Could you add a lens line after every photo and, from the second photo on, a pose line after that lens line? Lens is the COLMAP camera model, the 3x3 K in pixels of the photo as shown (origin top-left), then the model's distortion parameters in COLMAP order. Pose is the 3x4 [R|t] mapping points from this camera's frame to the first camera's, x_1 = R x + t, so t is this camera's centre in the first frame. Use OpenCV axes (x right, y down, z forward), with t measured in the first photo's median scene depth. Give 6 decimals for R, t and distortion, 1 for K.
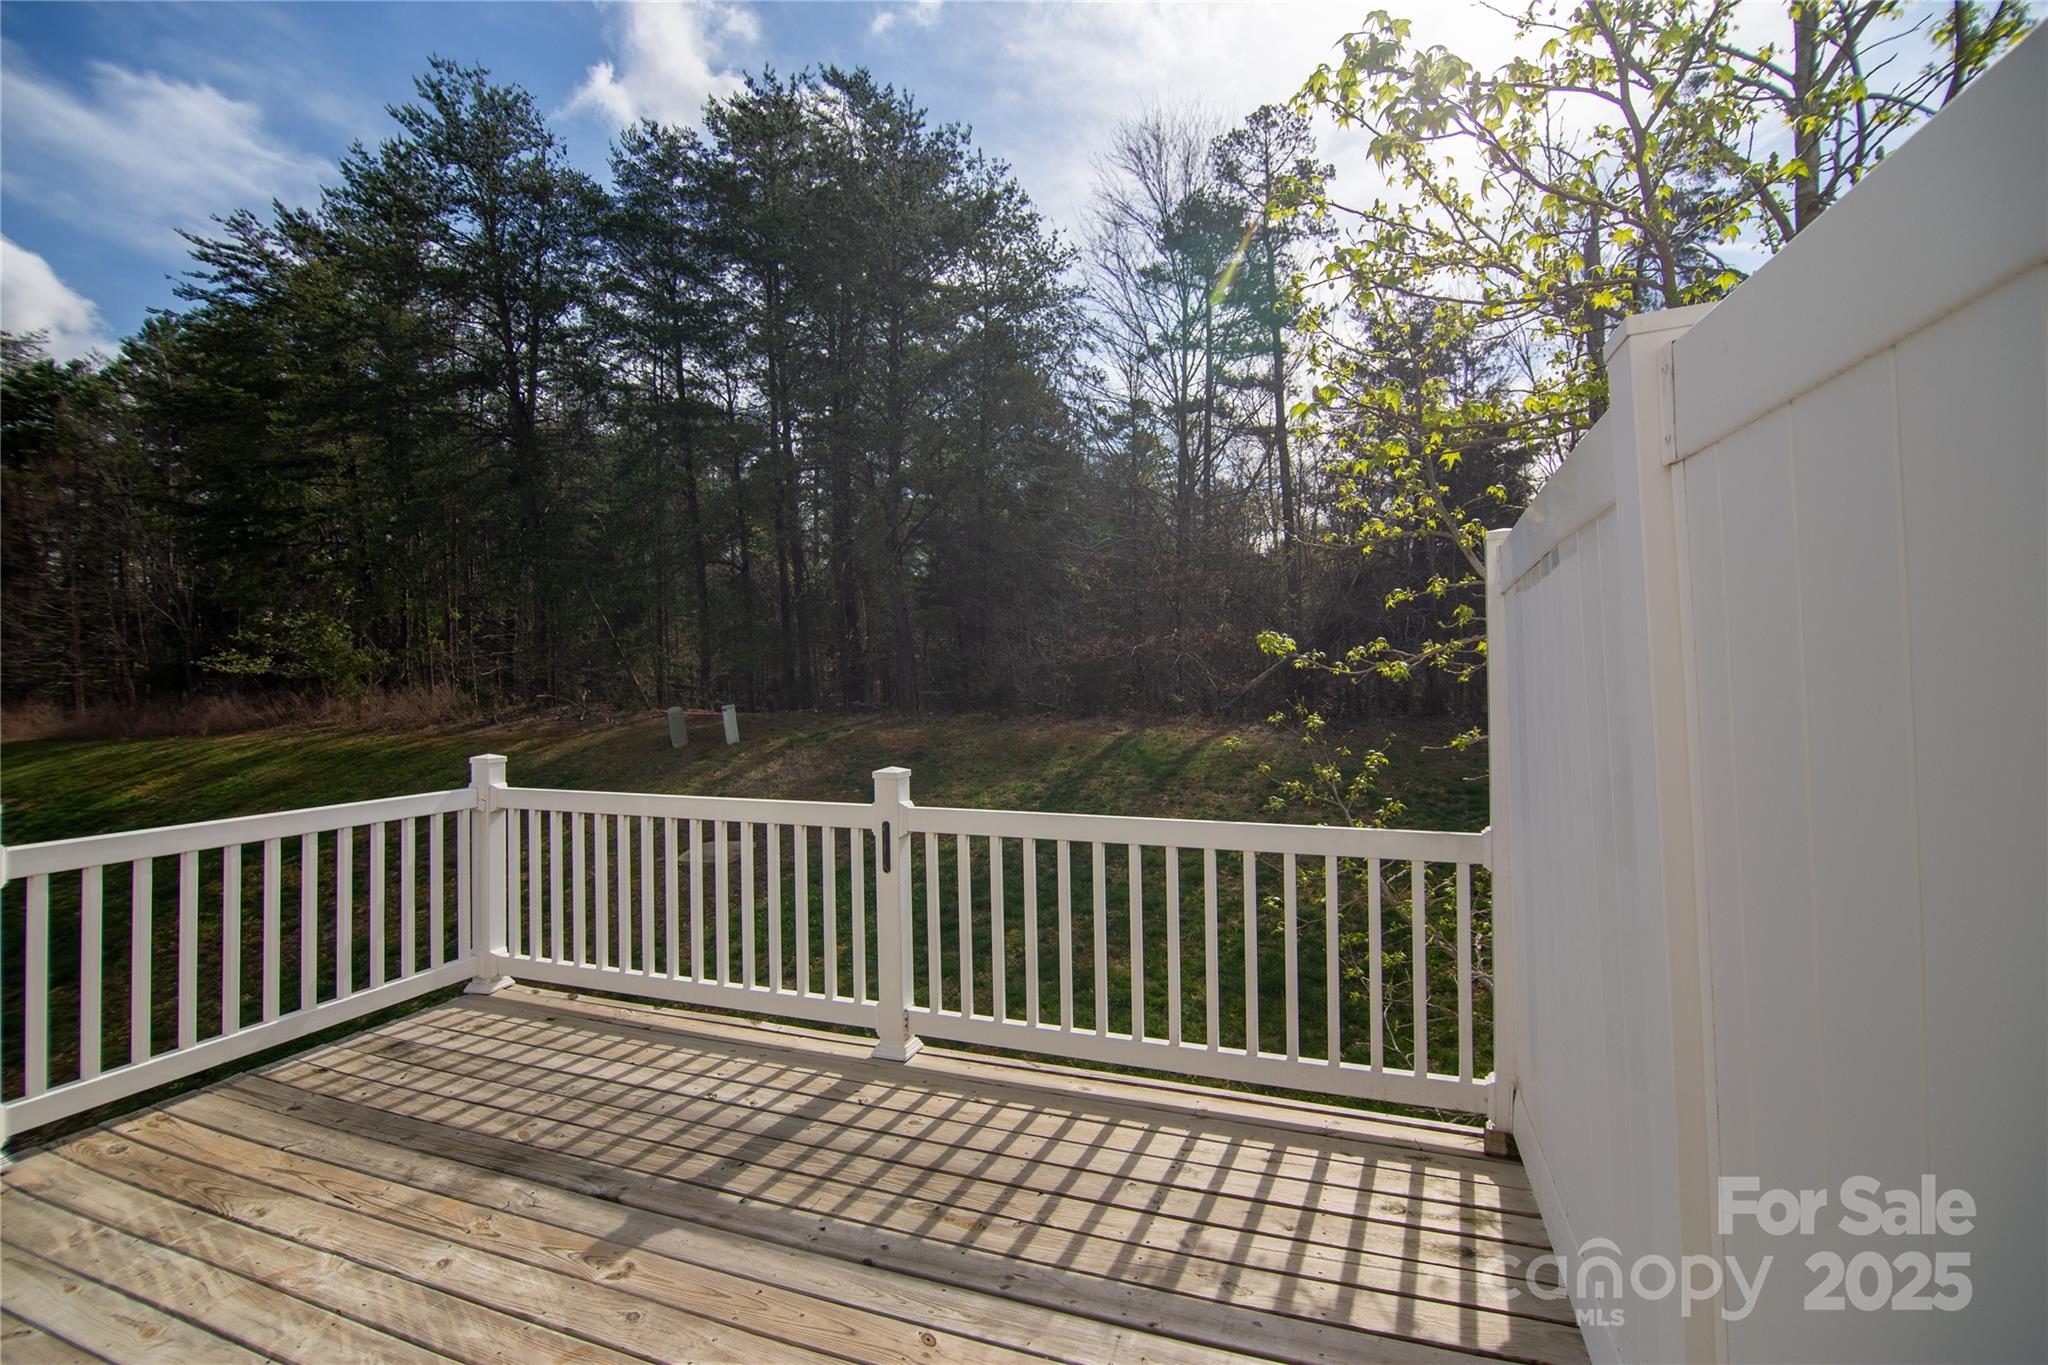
lens RADIAL K [[934.3, 0, 1028.5], [0, 934.3, 683.1], [0, 0, 1]] dist [-0.012941, -0.002166]
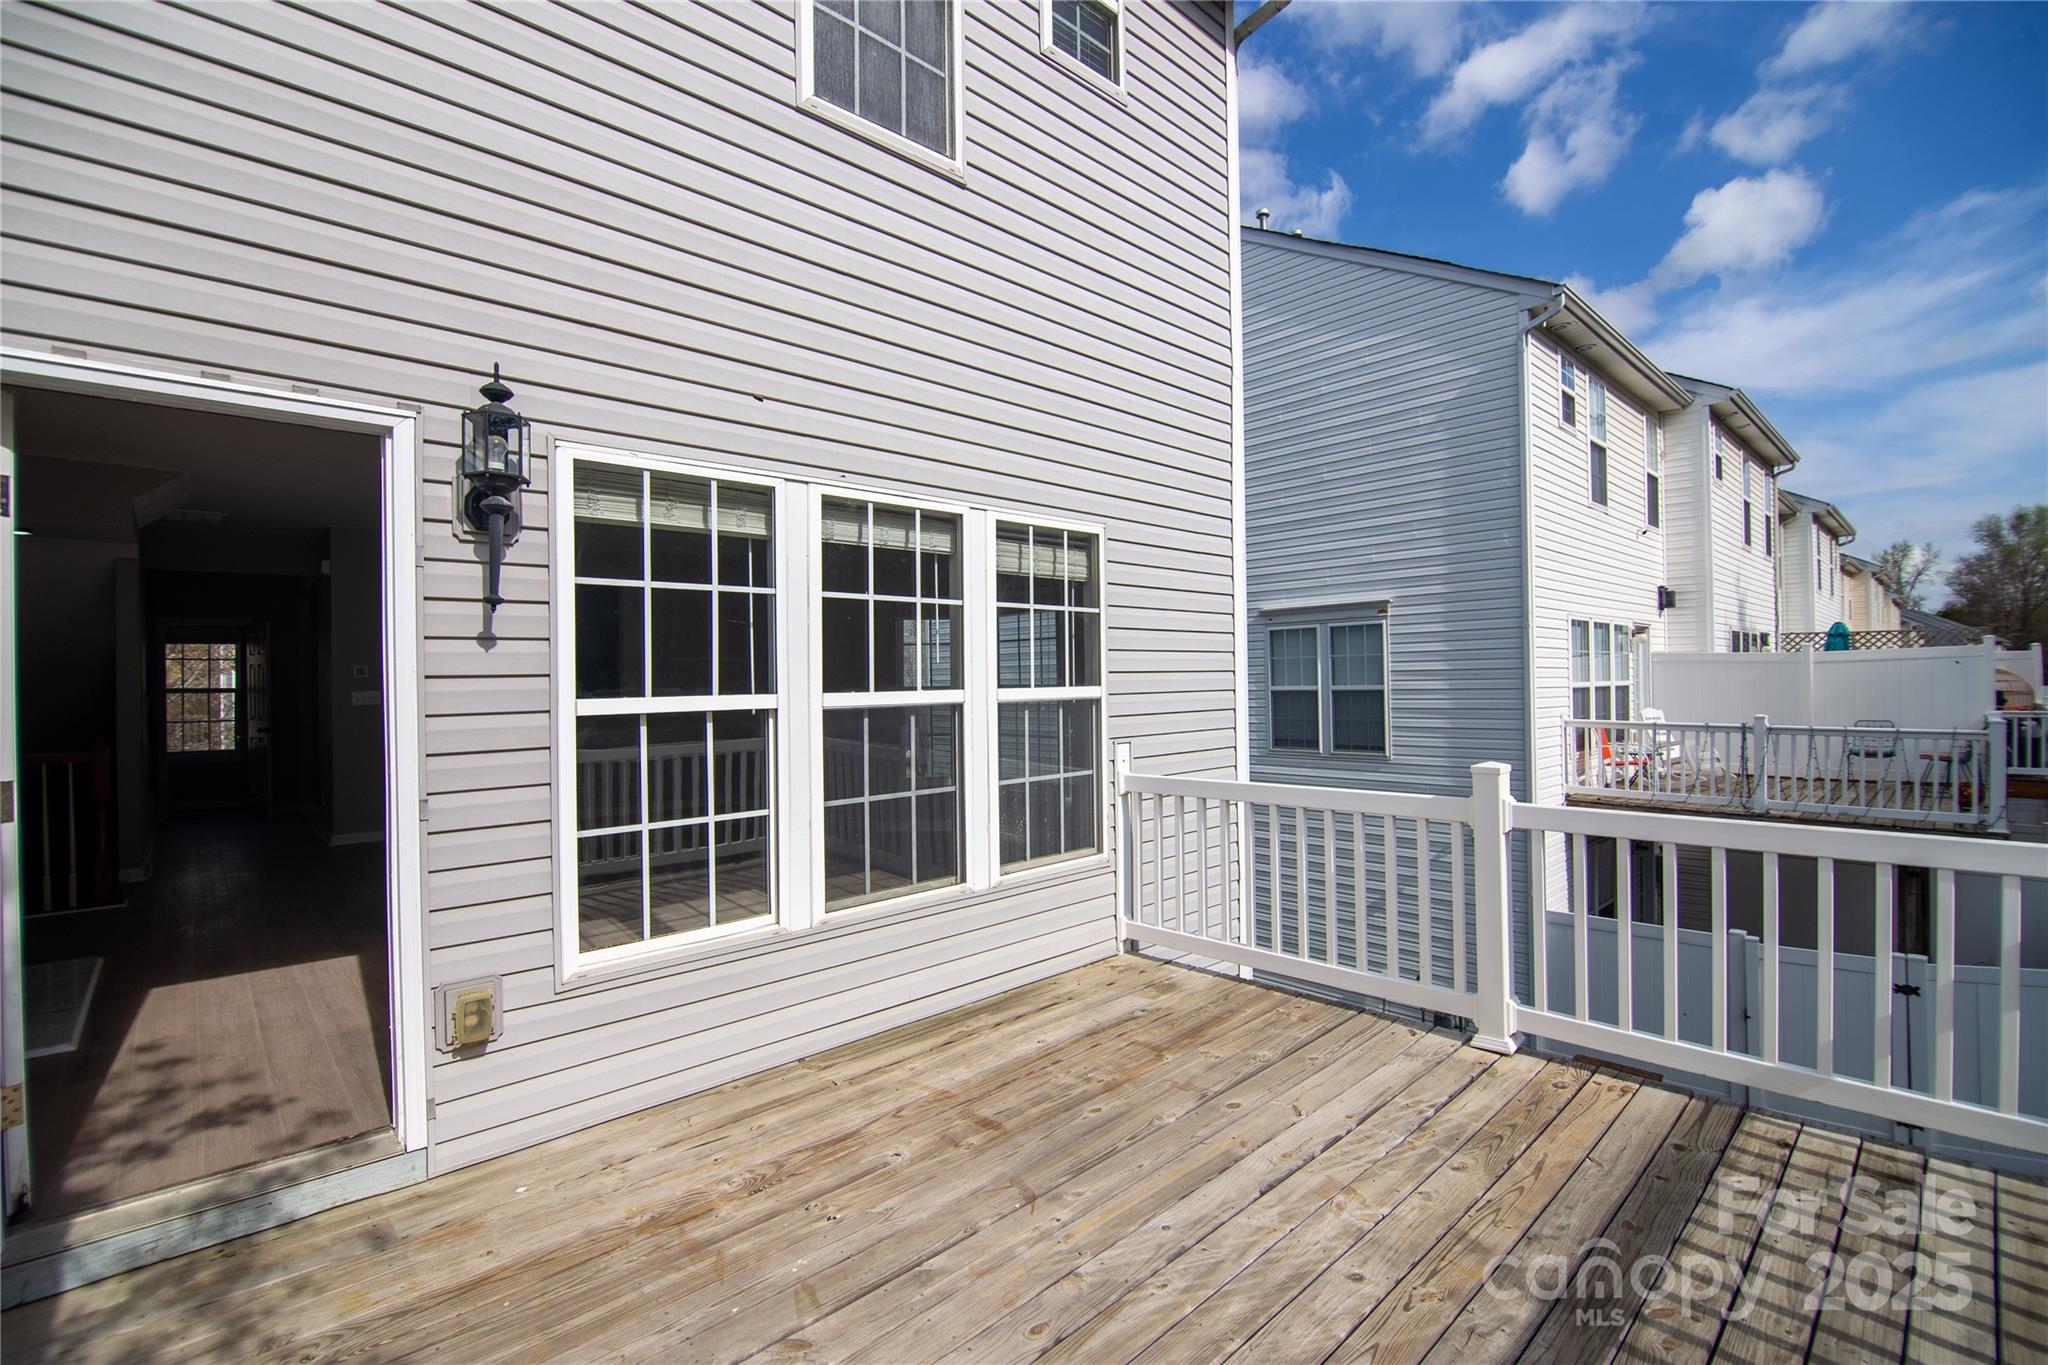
lens RADIAL K [[898.9, 0, 1025.4], [0, 898.9, 682.6], [0, 0, 1]] dist [-0.004690, -0.000909]
pose [[-0.439970, 0.010731, -0.897948, 0.267164], [0.008161, 0.999935, 0.007951, -0.001363], [0.897975, -0.003830, -0.440029, 0.841845]]
